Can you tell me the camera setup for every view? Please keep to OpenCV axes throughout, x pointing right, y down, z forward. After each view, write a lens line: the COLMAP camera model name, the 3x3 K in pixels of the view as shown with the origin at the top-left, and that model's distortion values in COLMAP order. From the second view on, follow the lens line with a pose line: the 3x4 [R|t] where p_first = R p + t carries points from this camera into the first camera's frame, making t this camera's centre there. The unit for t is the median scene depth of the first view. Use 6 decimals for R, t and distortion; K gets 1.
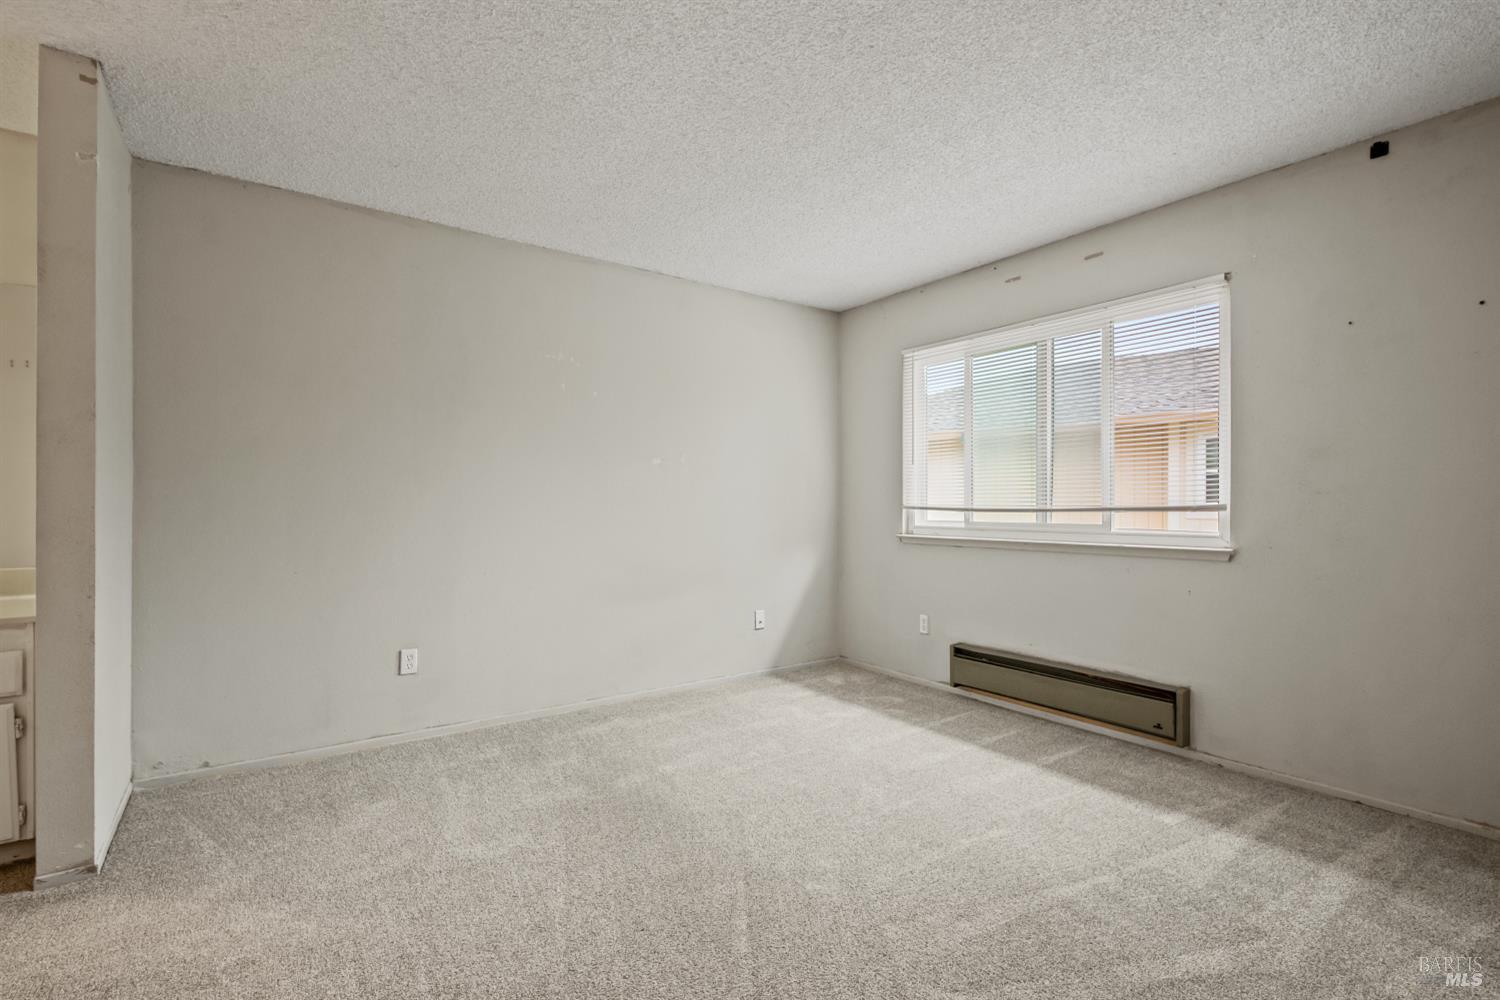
lens RADIAL K [[689.0, 0, 753.4], [0, 689.0, 502.5], [0, 0, 1]] dist [0.001199, -0.000072]
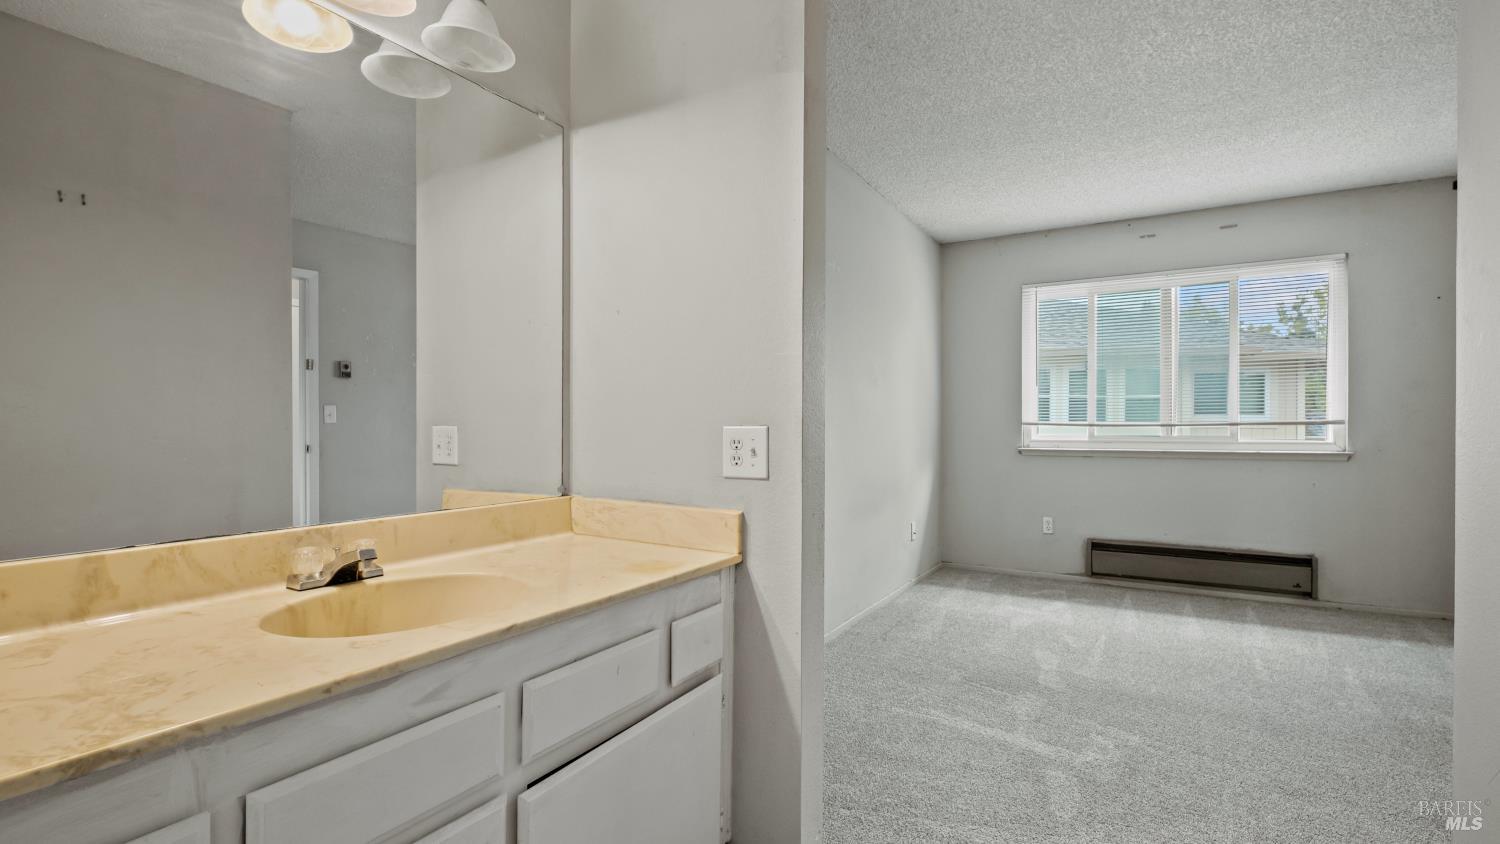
lens RADIAL K [[689.9, 0, 760.0], [0, 689.9, 428.4], [0, 0, 1]] dist [0.009602, -0.004095]
pose [[0.914180, -0.003581, 0.405294, -0.778083], [0.000711, 0.999974, 0.007231, 0.007251], [-0.405309, -0.006322, 0.914158, 0.164539]]
